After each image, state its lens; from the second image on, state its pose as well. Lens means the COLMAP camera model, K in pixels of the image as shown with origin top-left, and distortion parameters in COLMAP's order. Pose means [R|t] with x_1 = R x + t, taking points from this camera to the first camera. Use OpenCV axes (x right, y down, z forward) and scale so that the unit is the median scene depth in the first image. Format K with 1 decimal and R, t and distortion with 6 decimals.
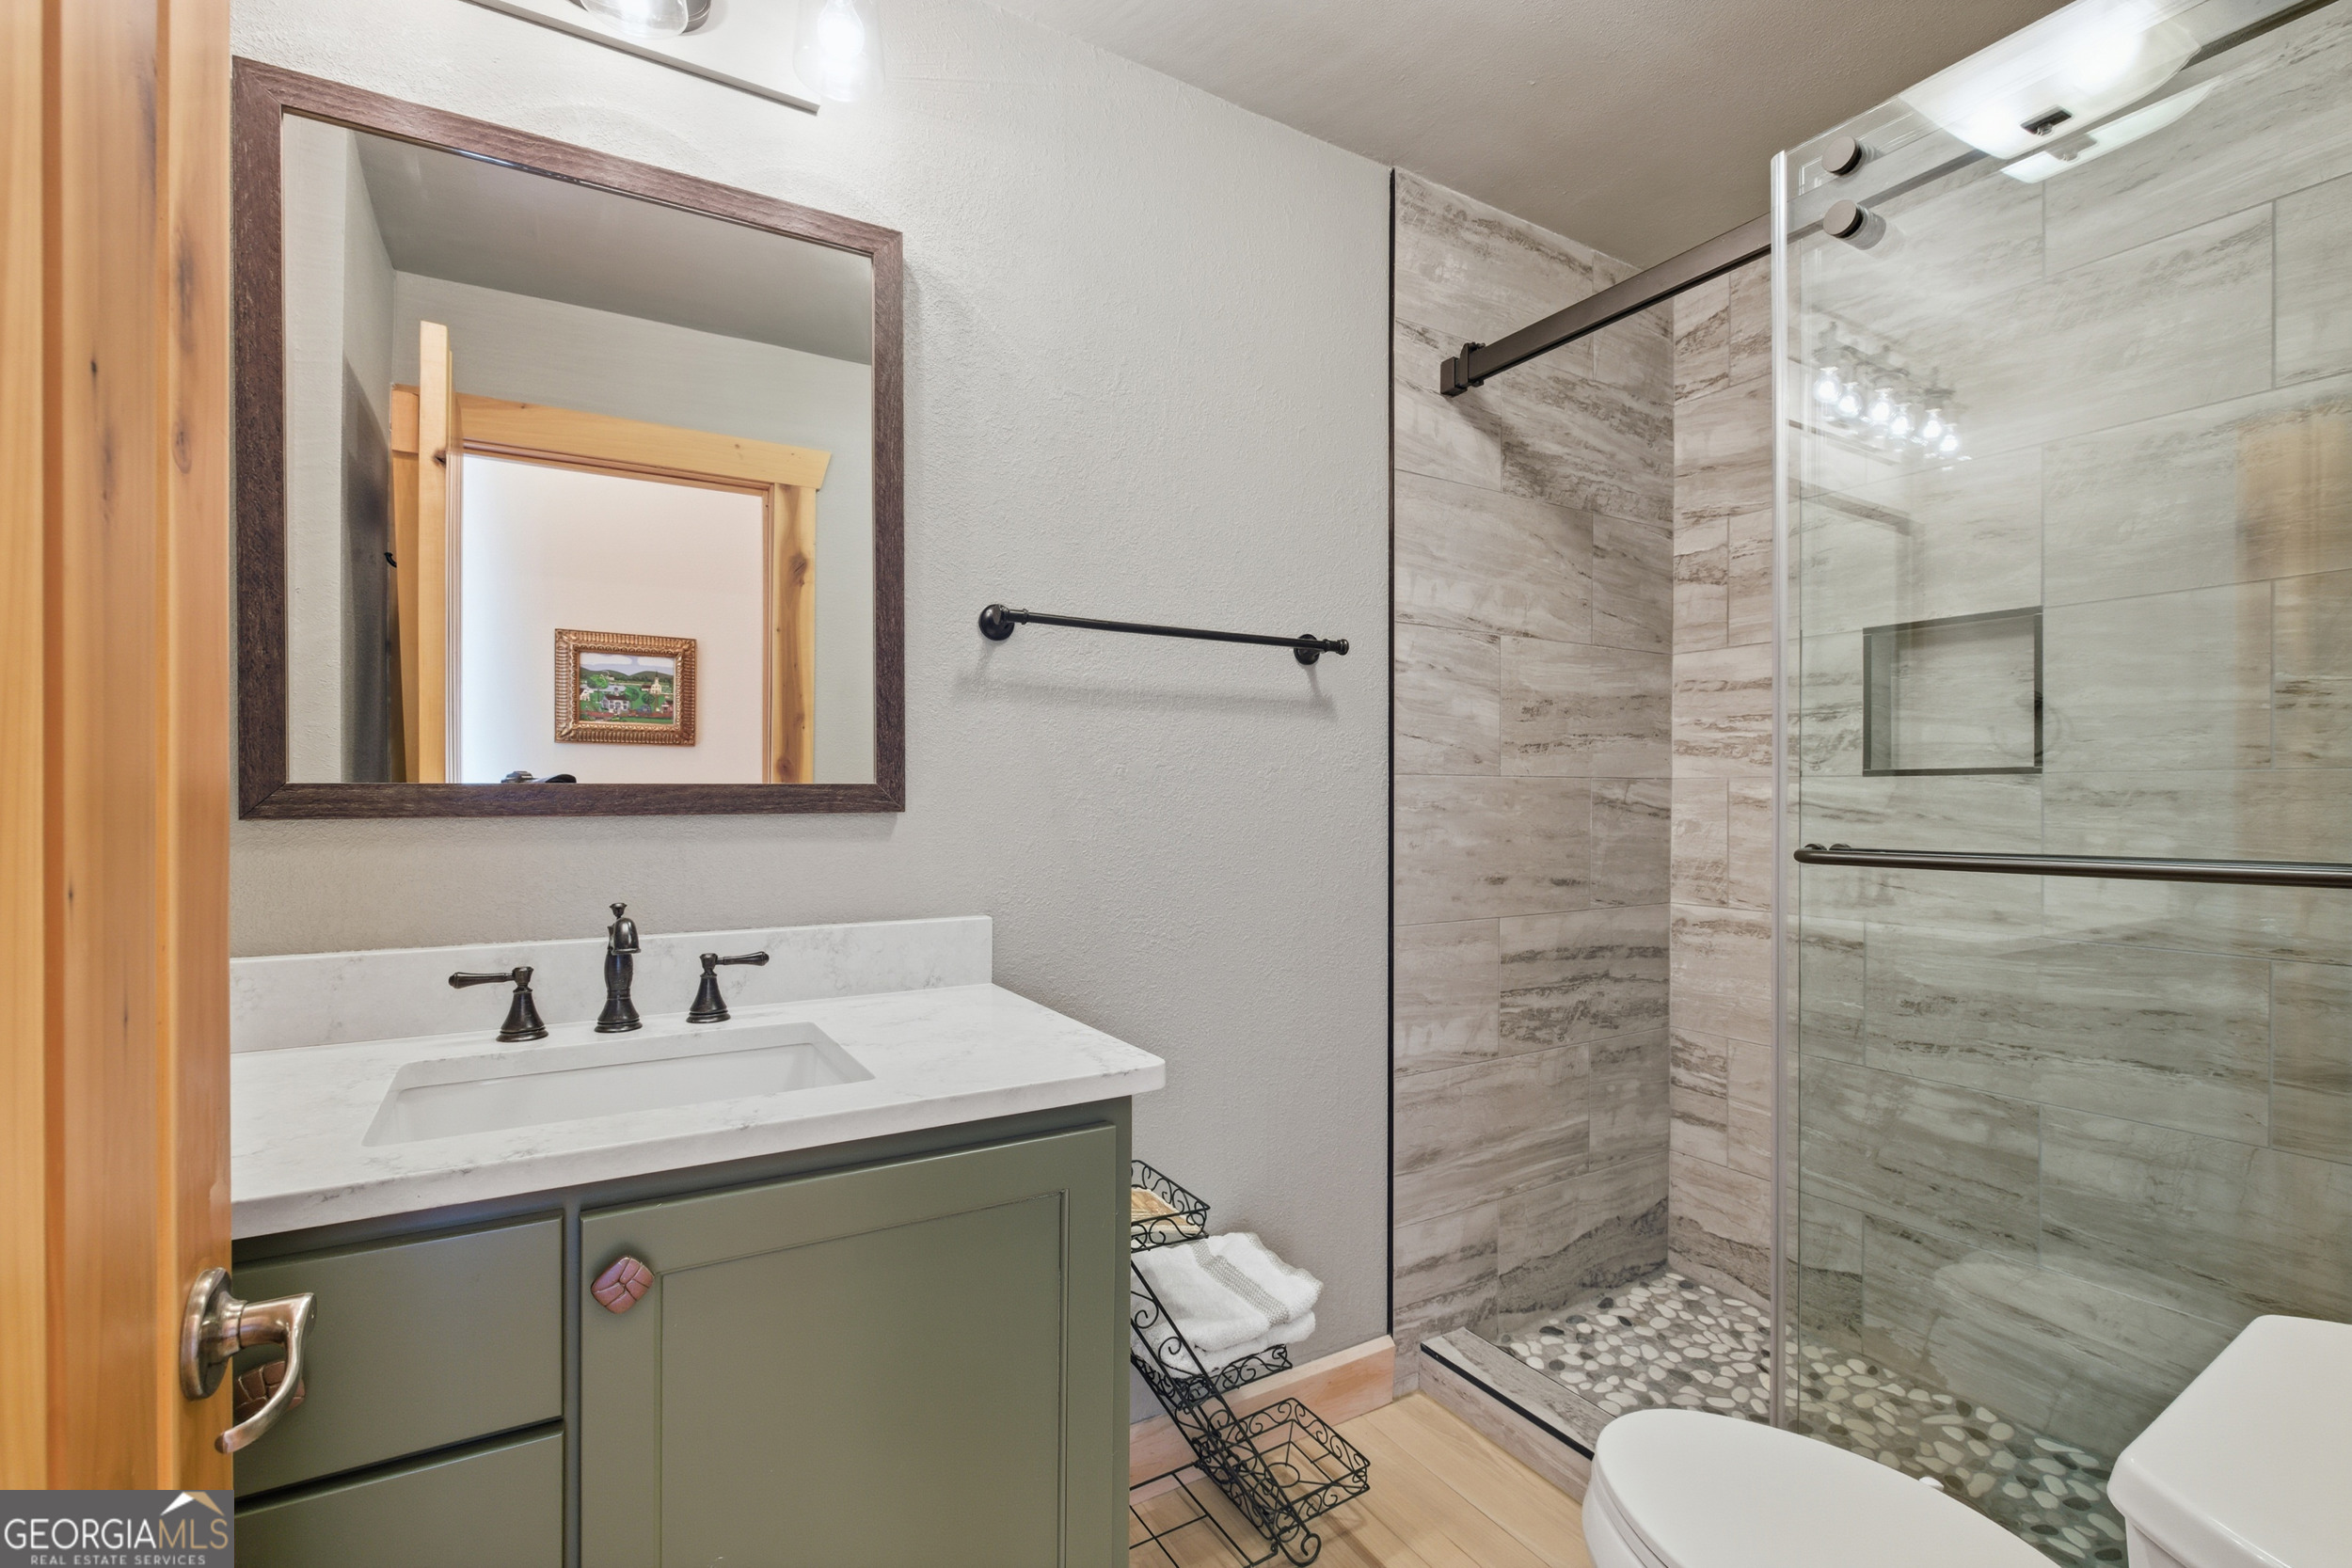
lens RADIAL K [[1083.8, 0, 1182.9], [0, 1083.8, 793.3], [0, 0, 1]] dist [-0.000165, 0.000976]
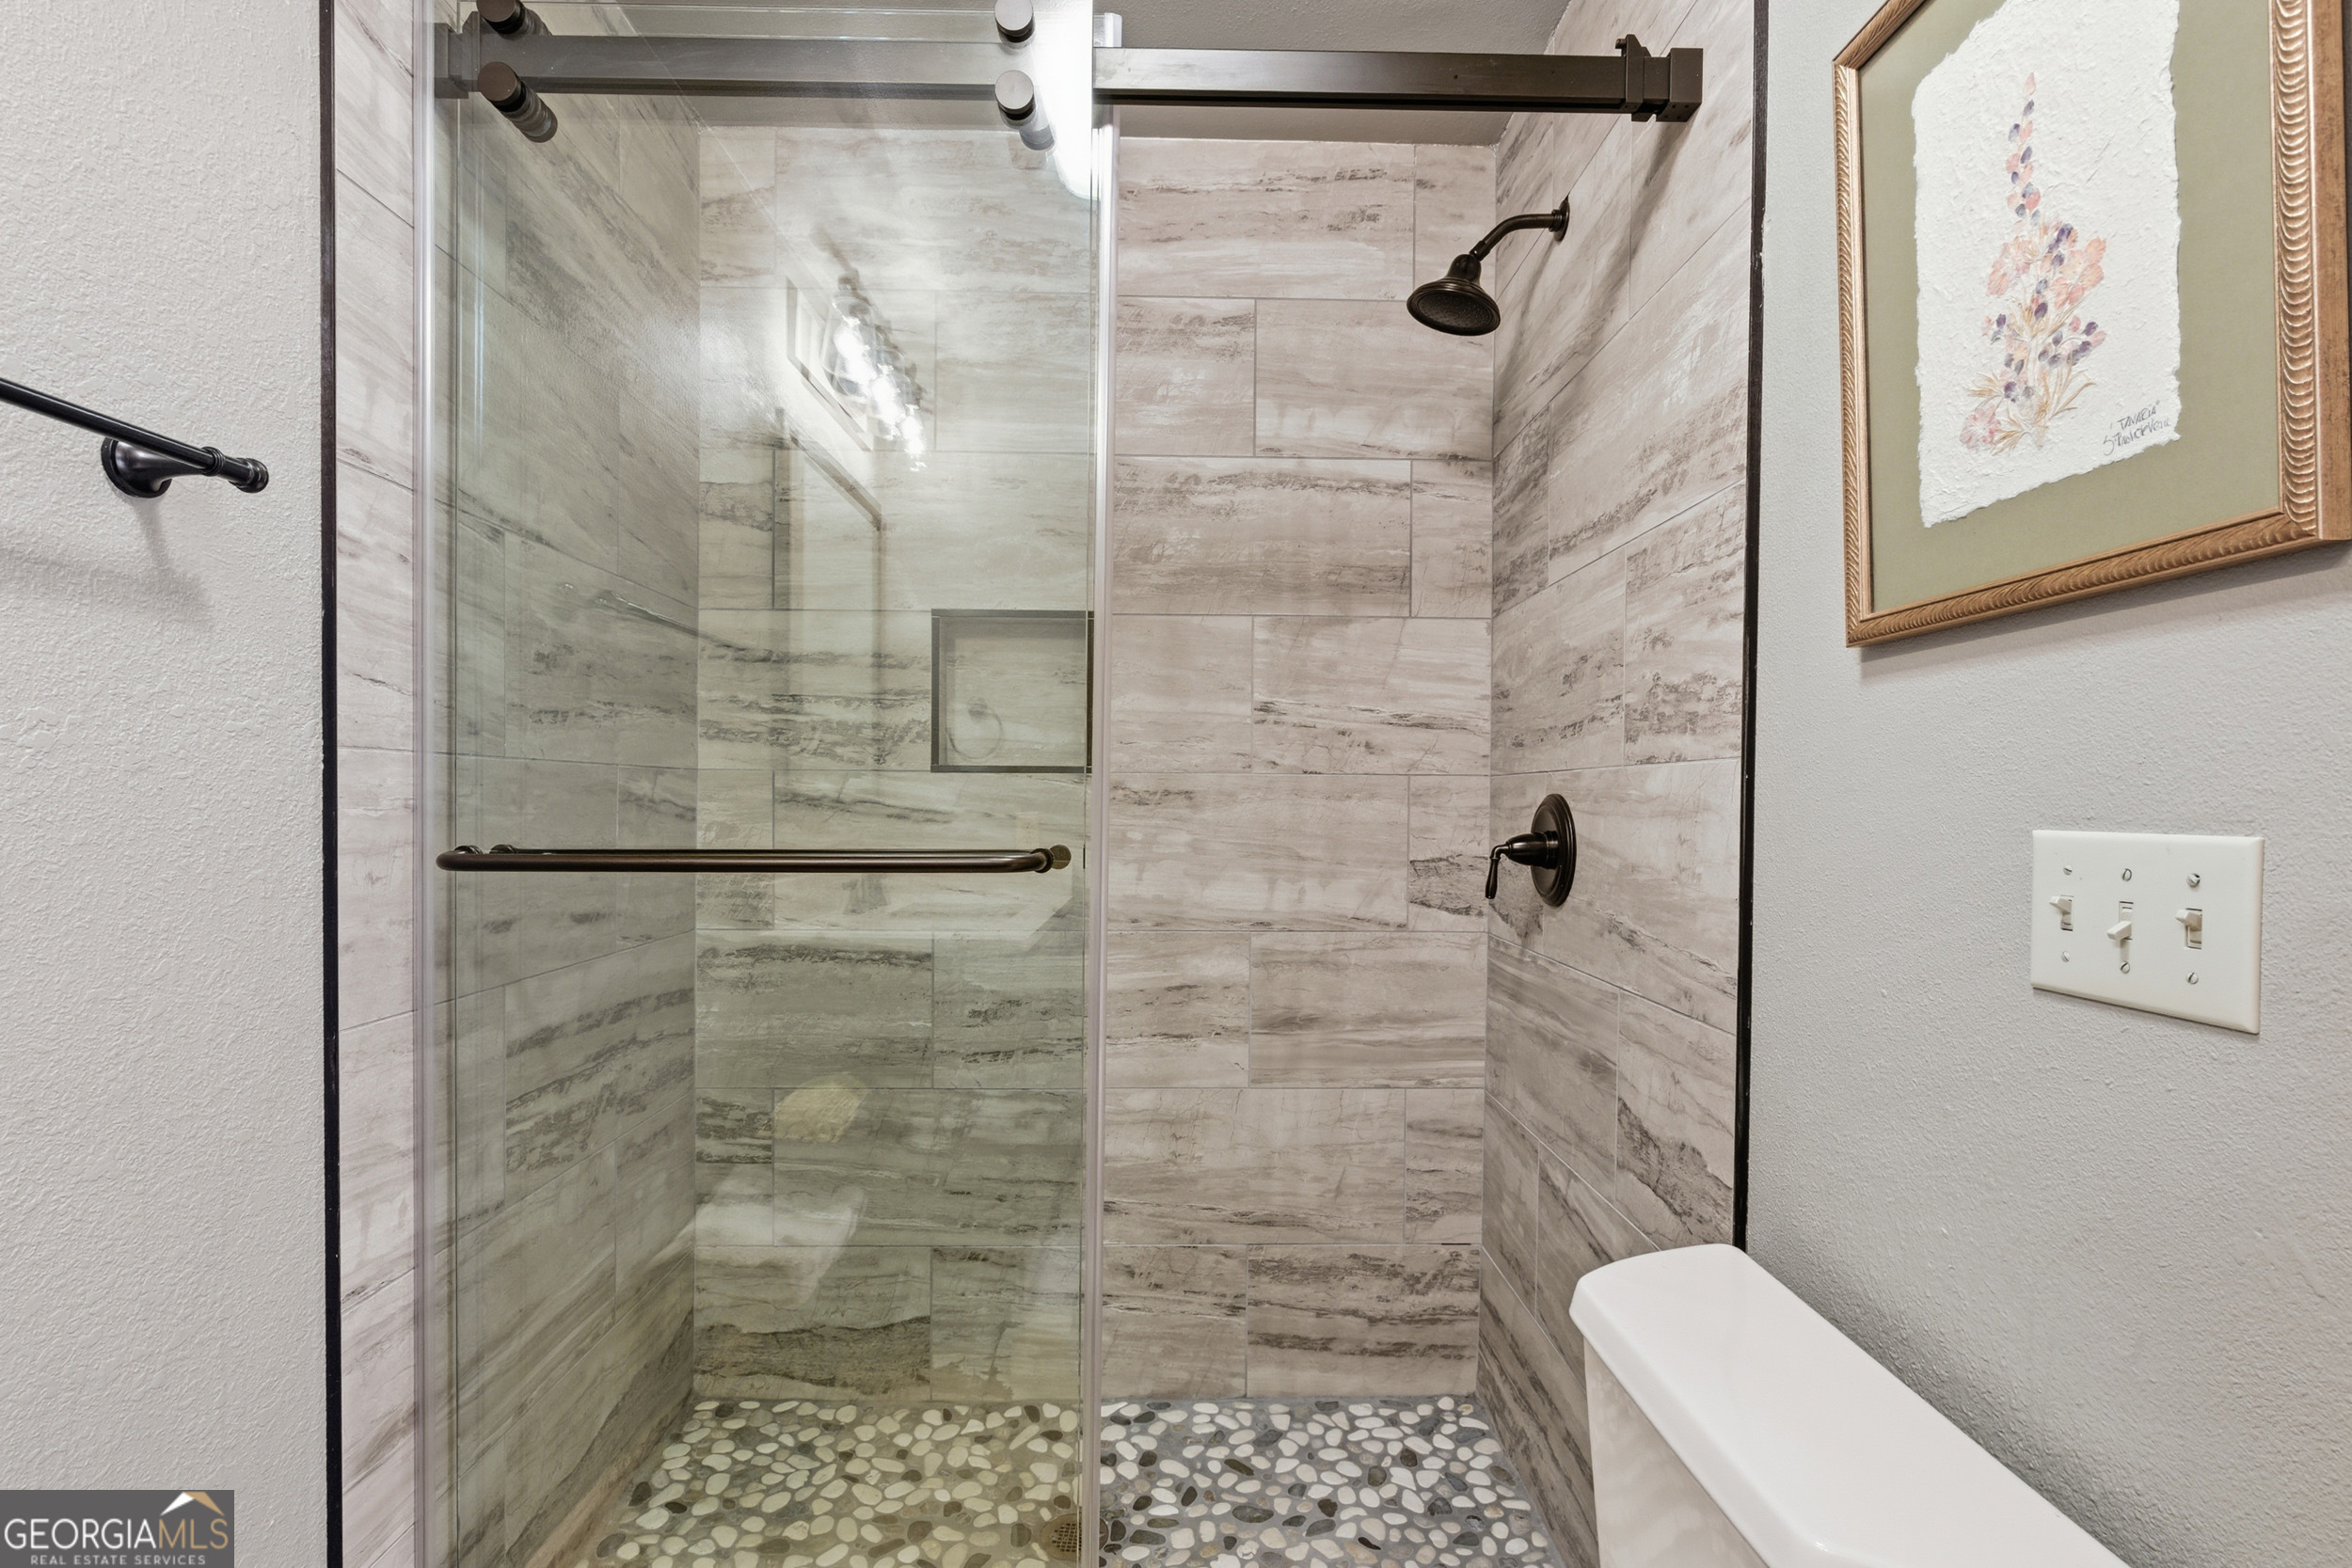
lens RADIAL K [[1083.8, 0, 1184.3], [0, 1083.8, 811.9], [0, 0, 1]] dist [-0.000165, 0.000976]
pose [[0.484737, -0.008816, 0.874615, -0.067582], [-0.009464, 0.999838, 0.015324, 0.002056], [-0.874609, -0.015705, 0.484575, 0.376140]]
